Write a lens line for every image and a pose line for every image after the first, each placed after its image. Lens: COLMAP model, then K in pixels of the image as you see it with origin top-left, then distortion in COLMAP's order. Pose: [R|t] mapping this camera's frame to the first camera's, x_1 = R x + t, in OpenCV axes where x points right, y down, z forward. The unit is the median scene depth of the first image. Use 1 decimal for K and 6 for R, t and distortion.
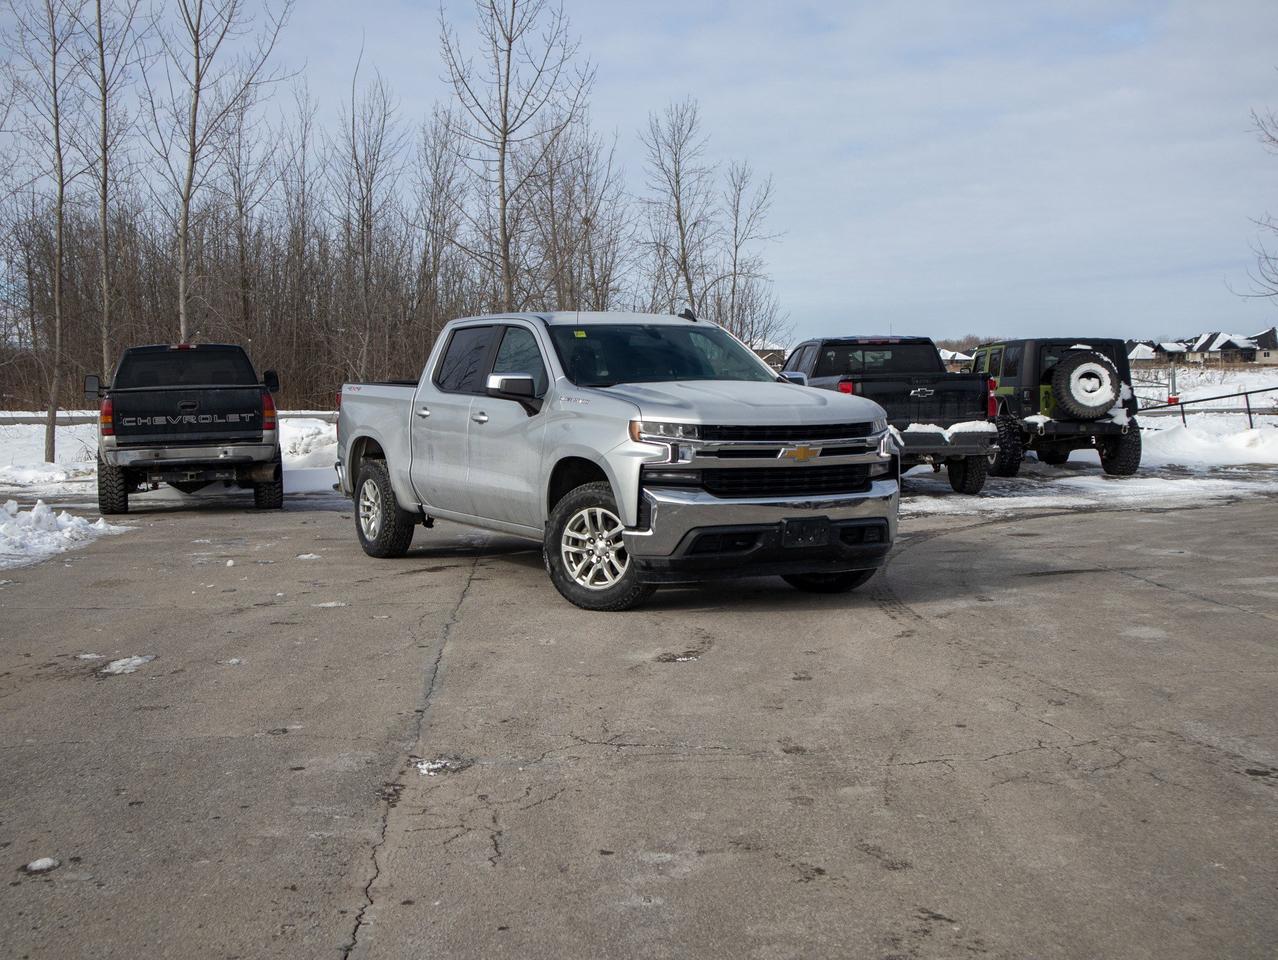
lens RADIAL K [[1685.3, 0, 630.3], [0, 1685.3, 485.0], [0, 0, 1]] dist [0.004702, 0.000000]
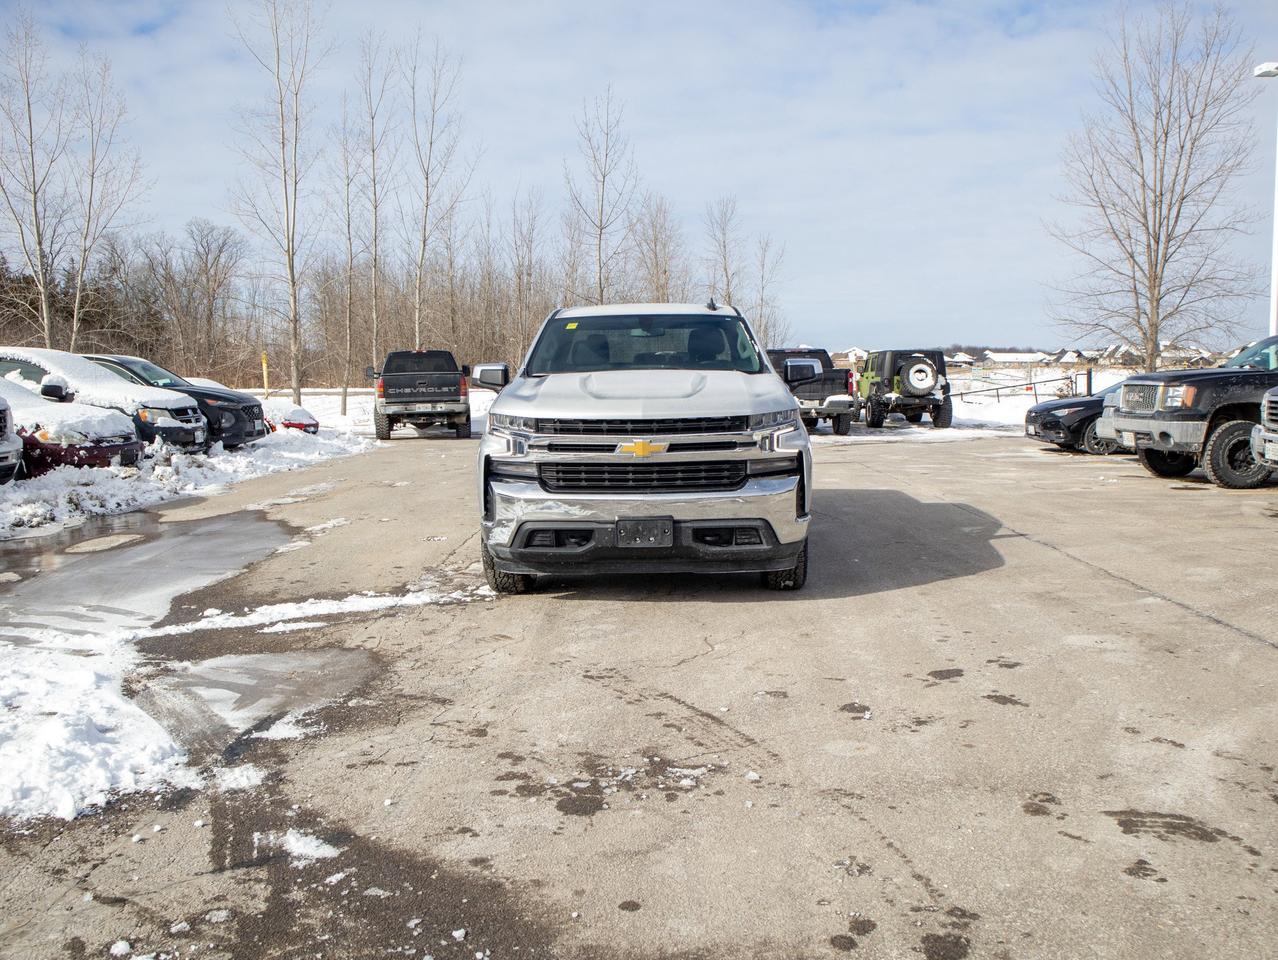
lens RADIAL K [[1198.0, 0, 650.5], [0, 1198.0, 488.6], [0, 0, 1]] dist [-0.059788, 0.000000]
pose [[0.998063, 0.013457, -0.060731, 0.064919], [-0.011384, 0.999345, 0.034351, 0.018773], [0.061154, -0.033593, 0.997563, -0.275409]]
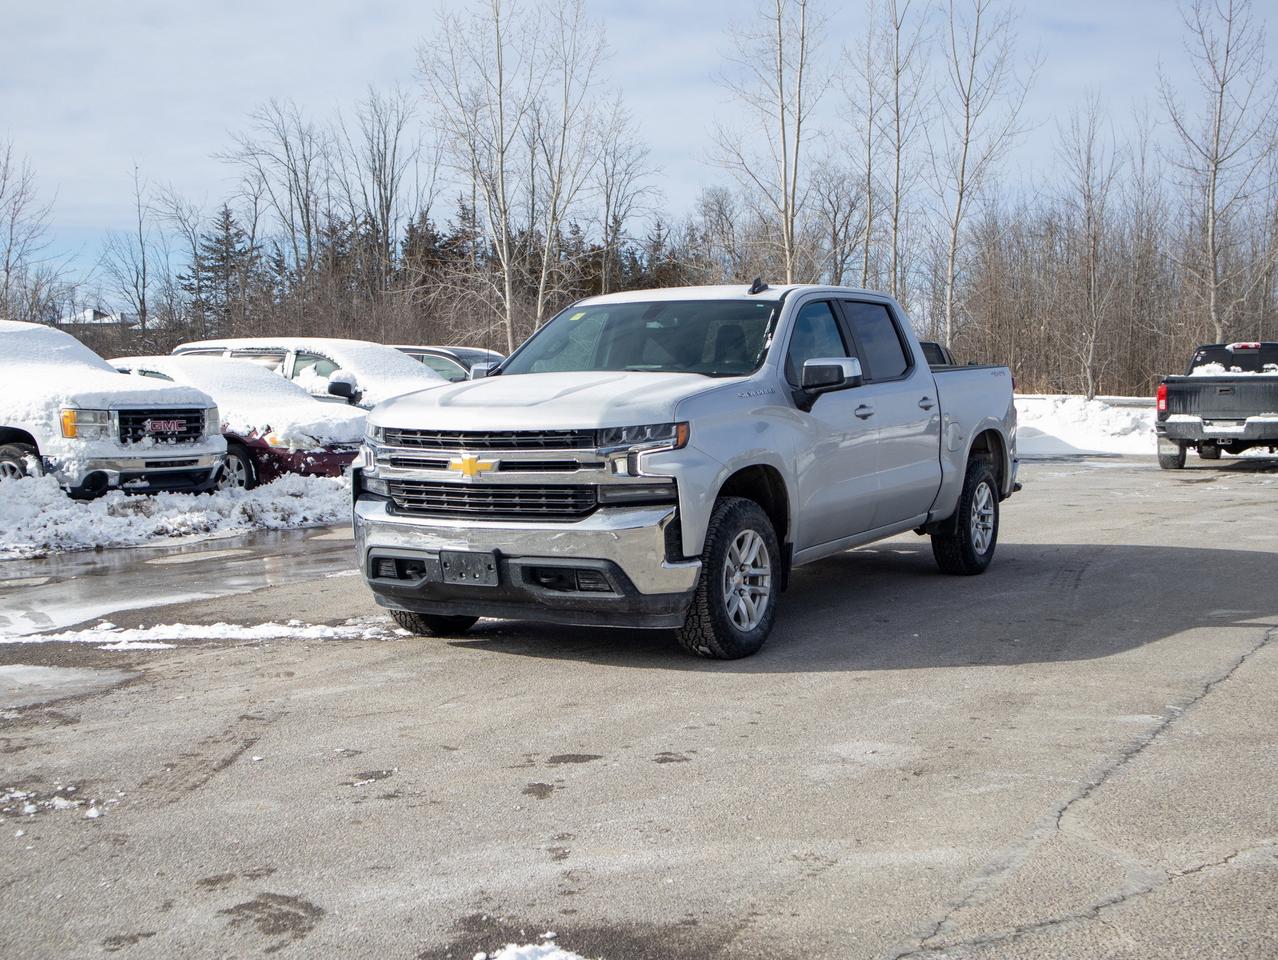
lens RADIAL K [[1685.3, 0, 638.7], [0, 1685.3, 479.2], [0, 0, 1]] dist [0.004702, 0.000000]
pose [[0.848642, 0.046329, -0.526935, 0.262401], [-0.044460, 0.998880, 0.016220, 0.014466], [0.527096, 0.009662, 0.849751, -0.255310]]
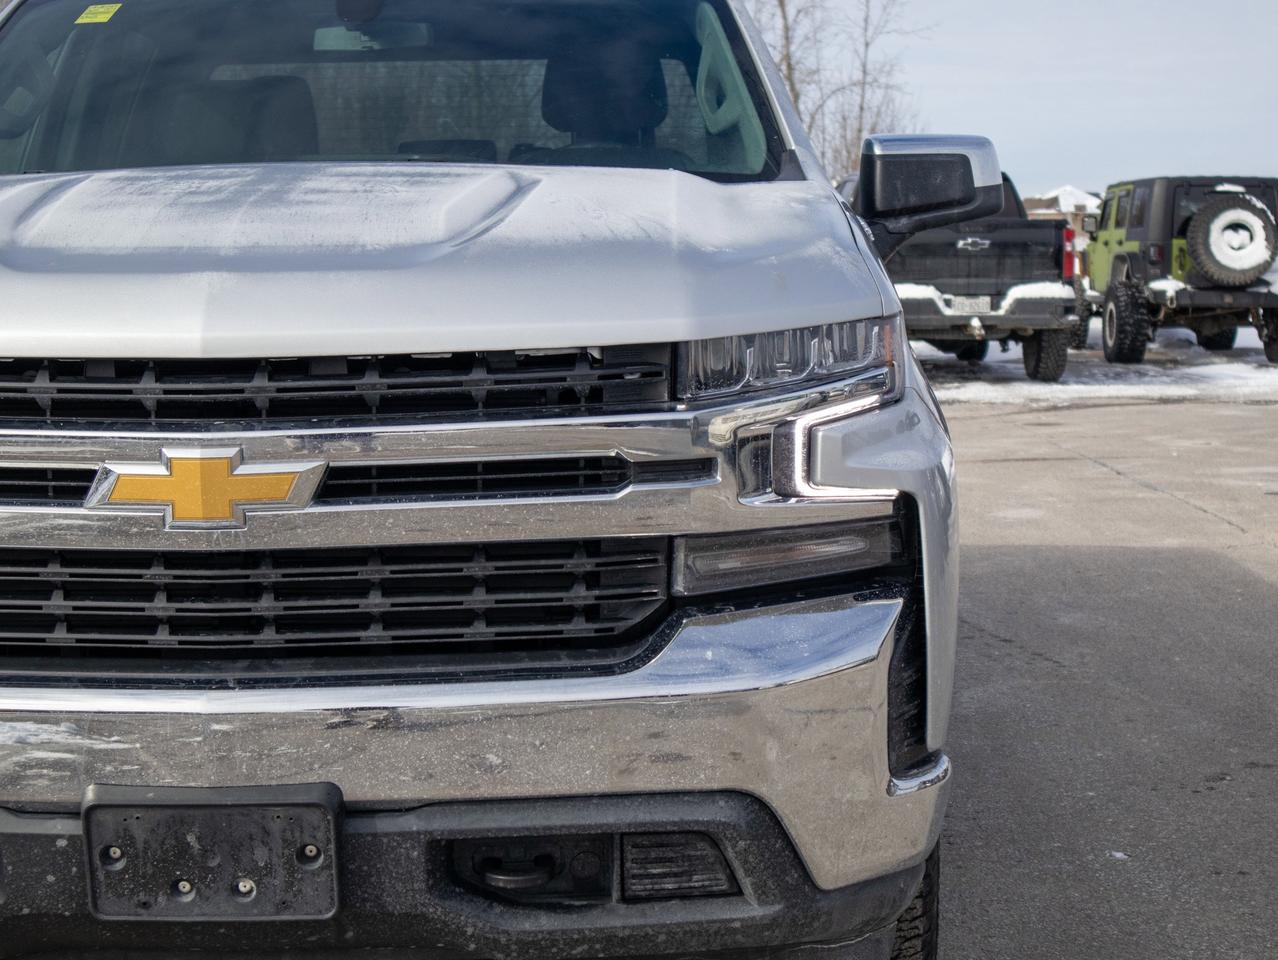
lens RADIAL K [[2524.7, 0, 645.5], [0, 2524.7, 481.2], [0, 0, 1]] dist [-0.031618, 0.000000]
pose [[0.998238, 0.017808, -0.056606, 0.077795], [-0.015947, 0.999322, 0.033171, 0.013436], [0.057159, -0.032210, 0.997845, -0.114290]]
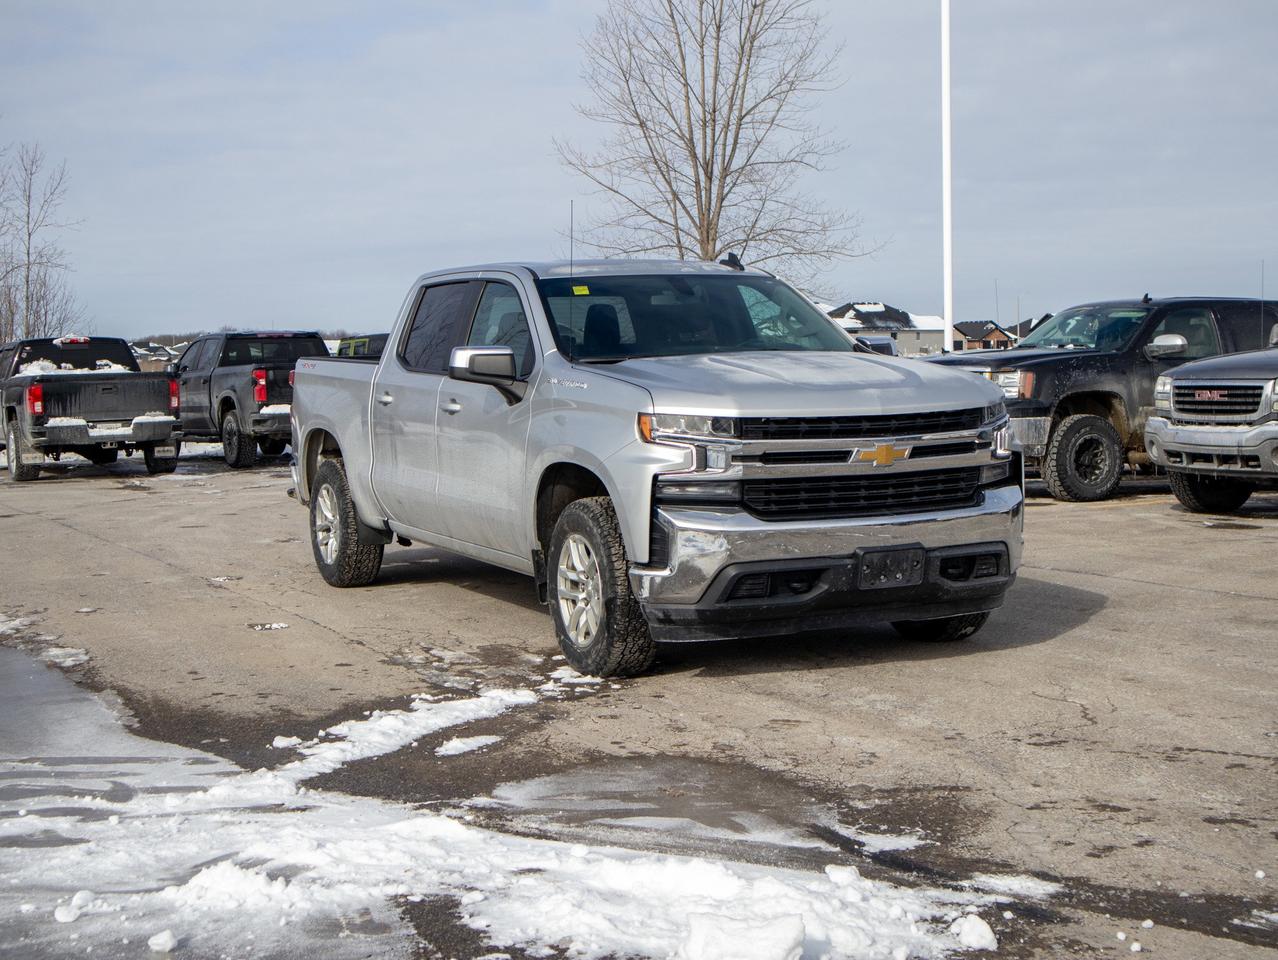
lens RADIAL K [[1920.1, 0, 631.2], [0, 1920.1, 477.7], [0, 0, 1]] dist [0.002464, 0.000000]
pose [[0.916020, -0.028768, 0.400100, -0.144673], [0.032621, 0.999464, -0.002823, 0.022938], [-0.399804, 0.015638, 0.916467, -0.283972]]
